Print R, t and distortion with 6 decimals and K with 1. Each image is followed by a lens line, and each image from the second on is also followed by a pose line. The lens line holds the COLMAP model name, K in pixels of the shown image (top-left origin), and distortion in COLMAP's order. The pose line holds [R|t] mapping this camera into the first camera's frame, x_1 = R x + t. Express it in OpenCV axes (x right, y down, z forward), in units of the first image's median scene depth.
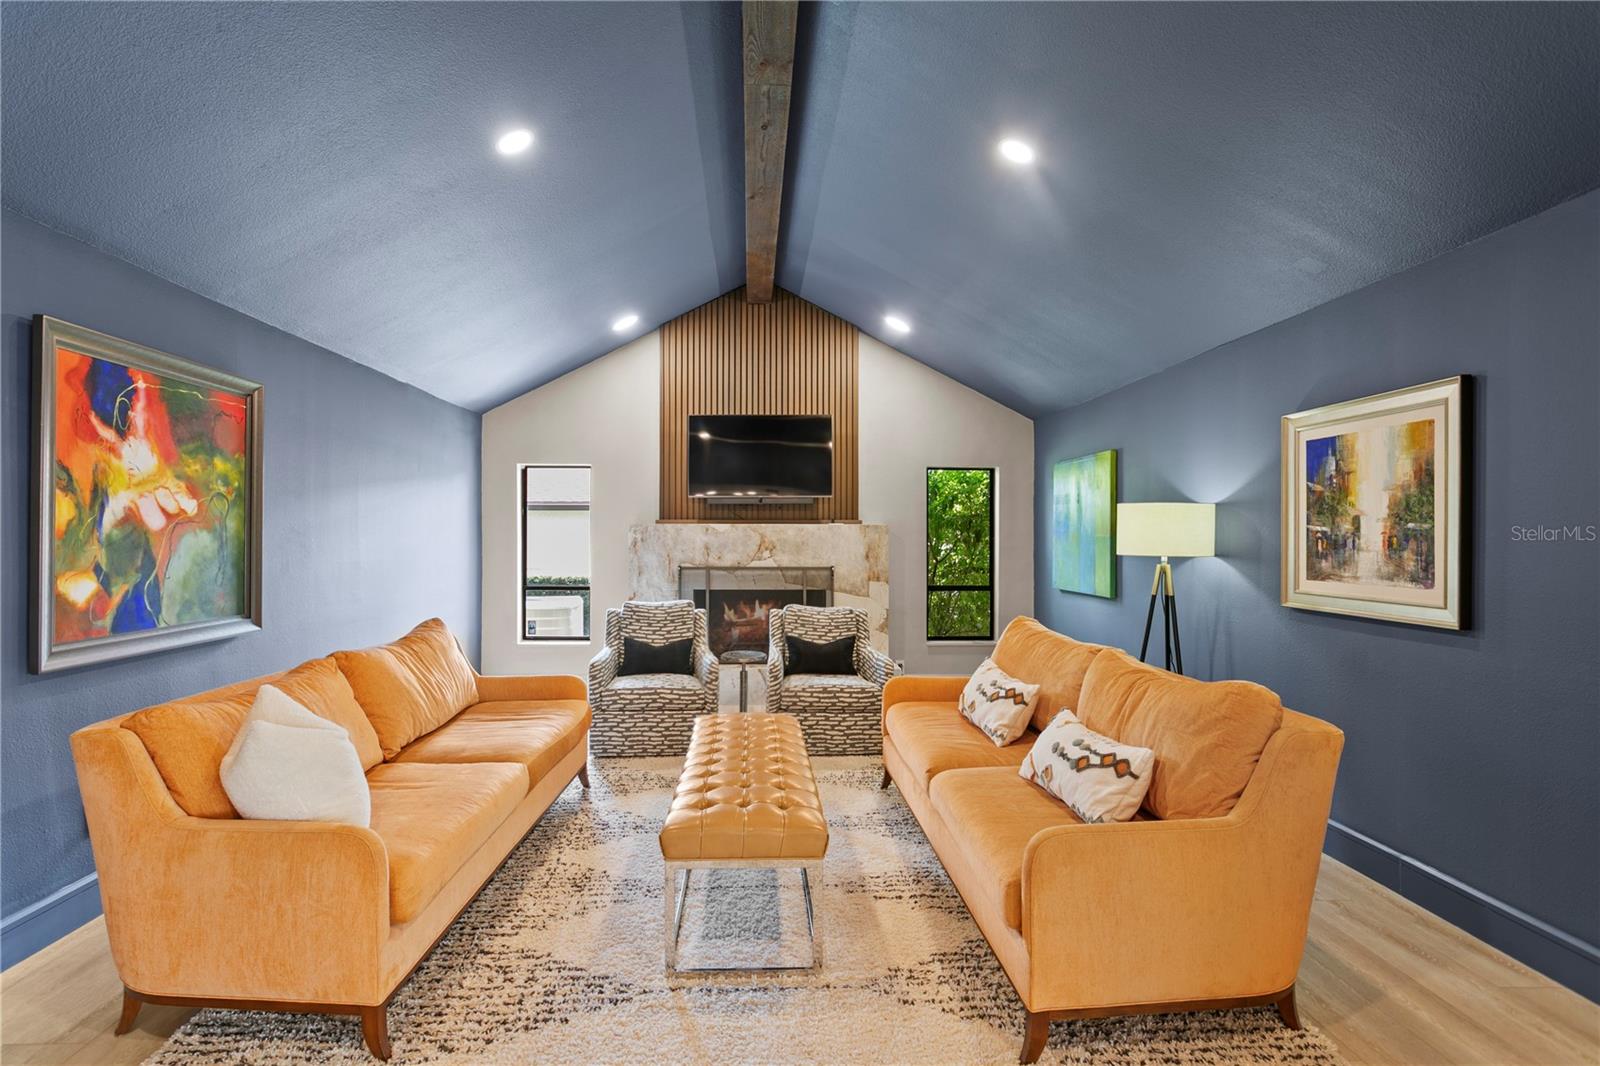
lens RADIAL K [[807.8, 0, 788.3], [0, 807.8, 531.1], [0, 0, 1]] dist [0.020211, 0.001138]
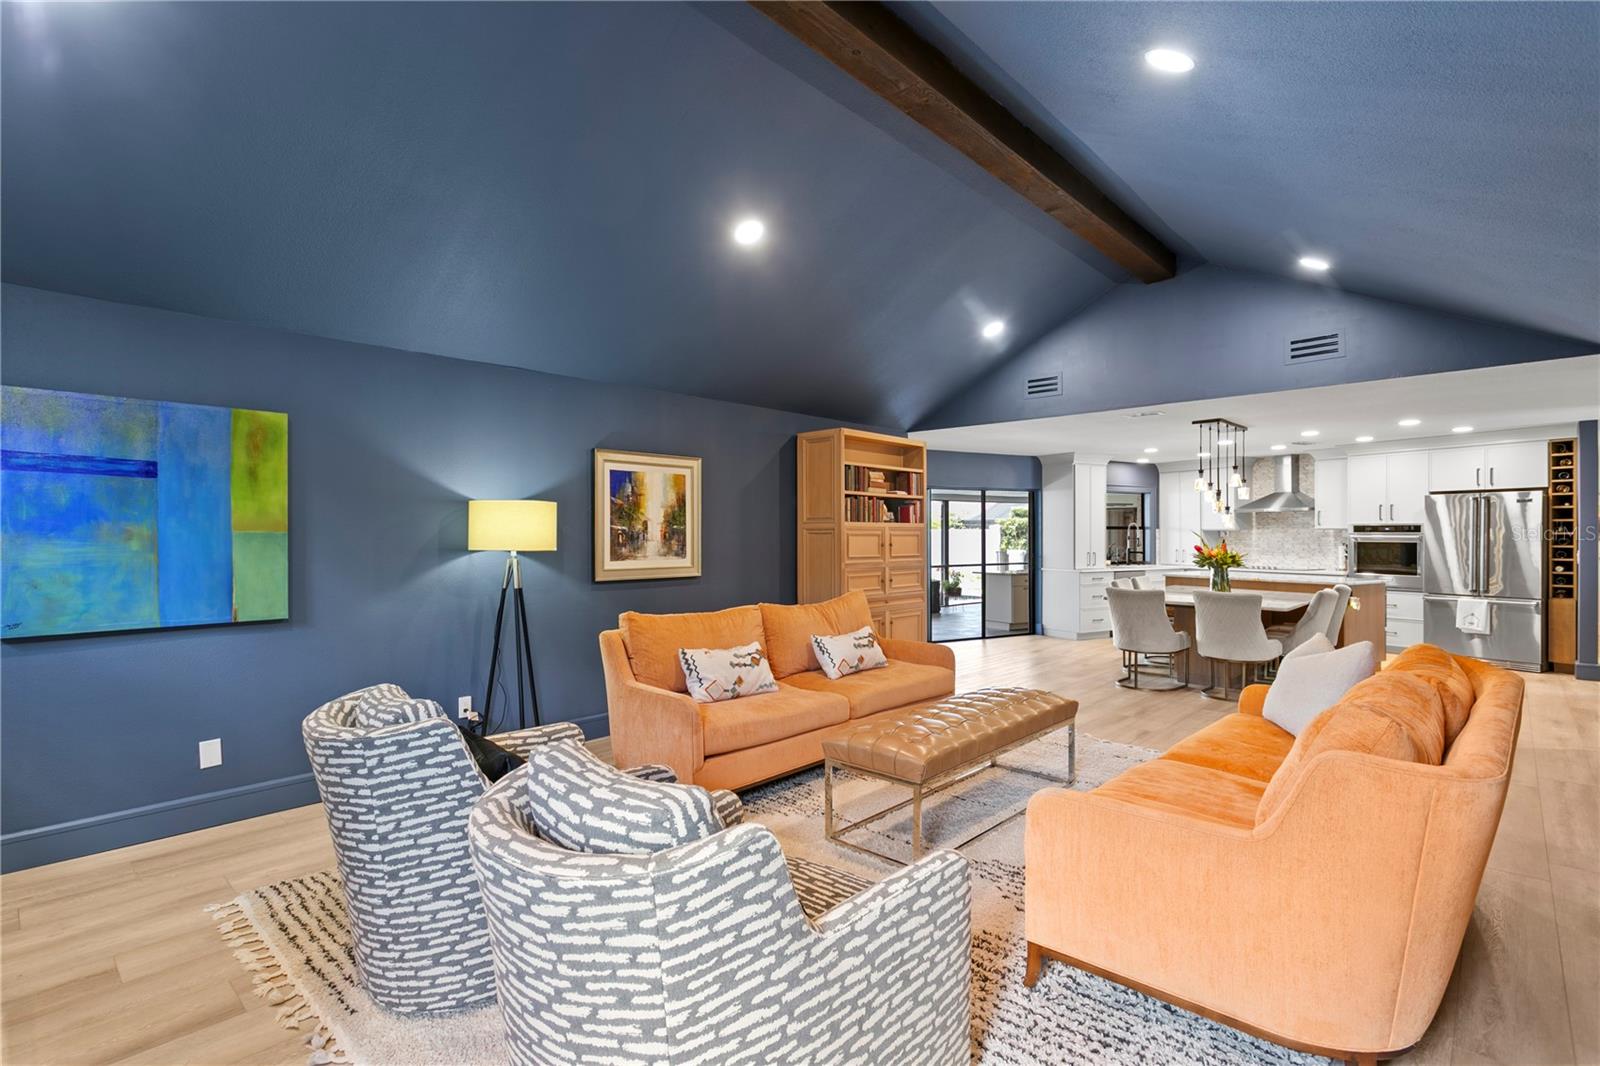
lens RADIAL K [[769.4, 0, 797.8], [0, 769.4, 537.6], [0, 0, 1]] dist [0.003592, 0.000321]
pose [[-0.697865, -0.004373, 0.716216, -0.421742], [-0.003760, 0.999990, 0.002443, 0.007265], [-0.716219, -0.000988, -0.697874, 1.157157]]
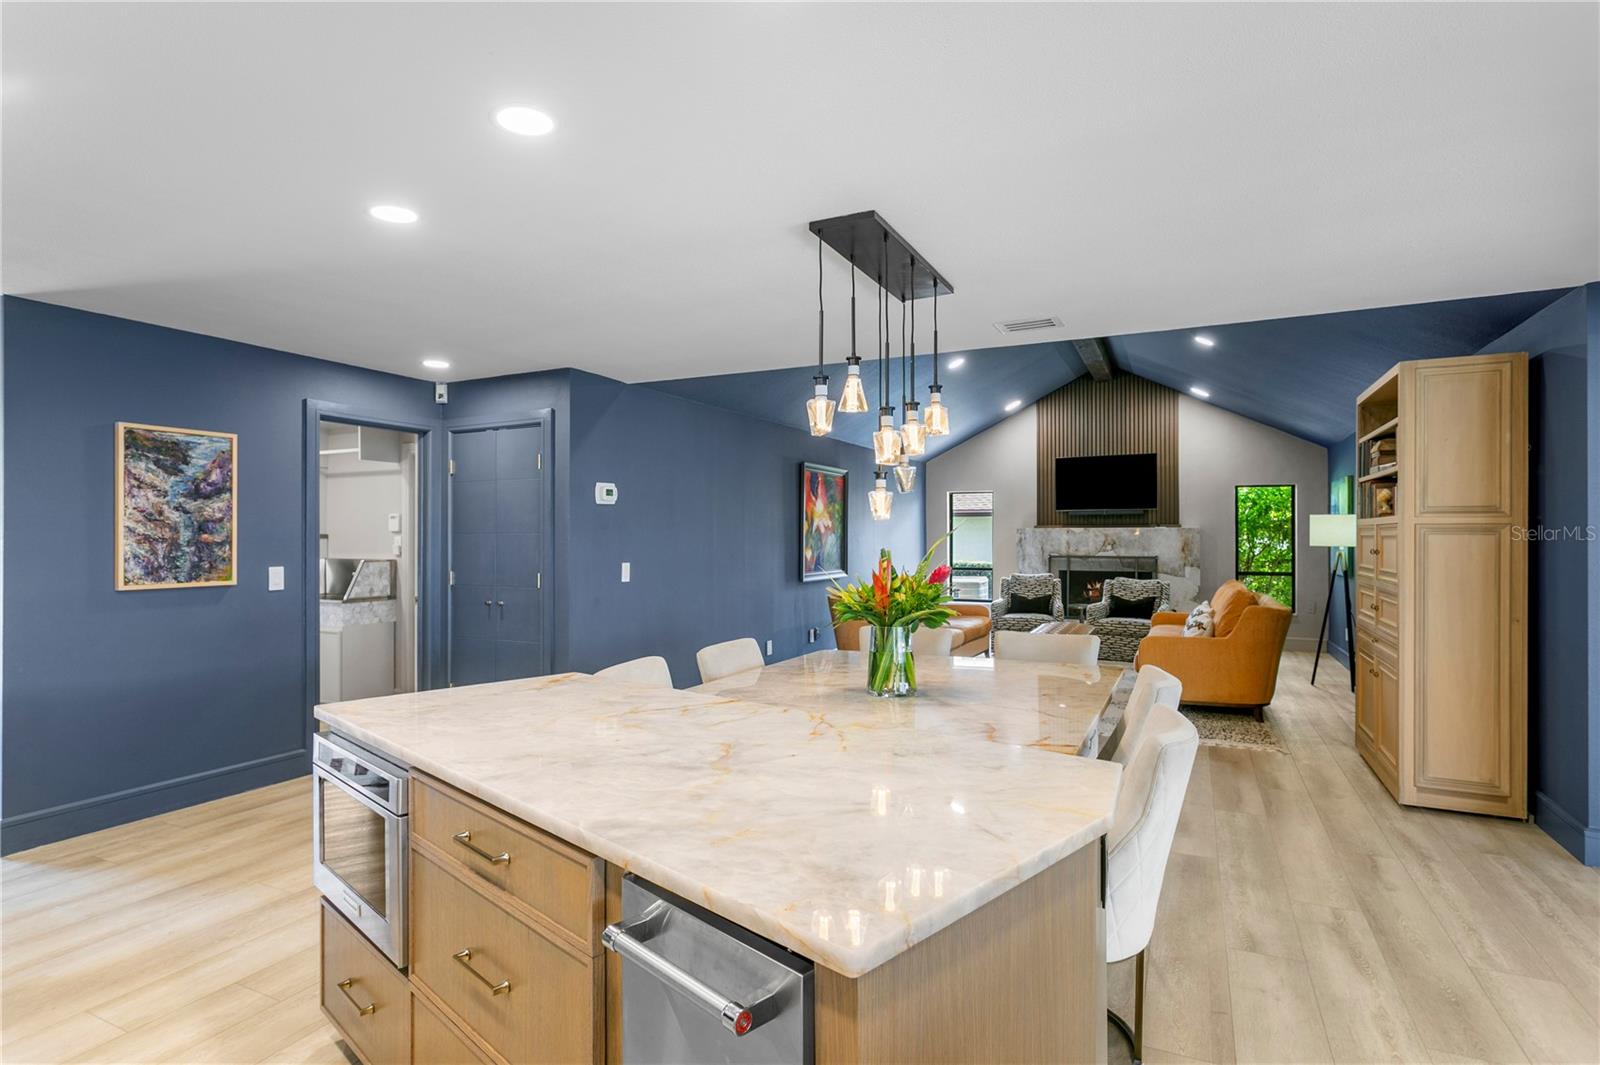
lens RADIAL K [[823.8, 0, 771.2], [0, 823.8, 525.8], [0, 0, 1]] dist [-0.002756, 0.000450]
pose [[0.873337, -0.009249, -0.487029, 0.219243], [0.004608, 0.999932, -0.010726, 0.001543], [0.487095, 0.007123, 0.873320, -0.835688]]
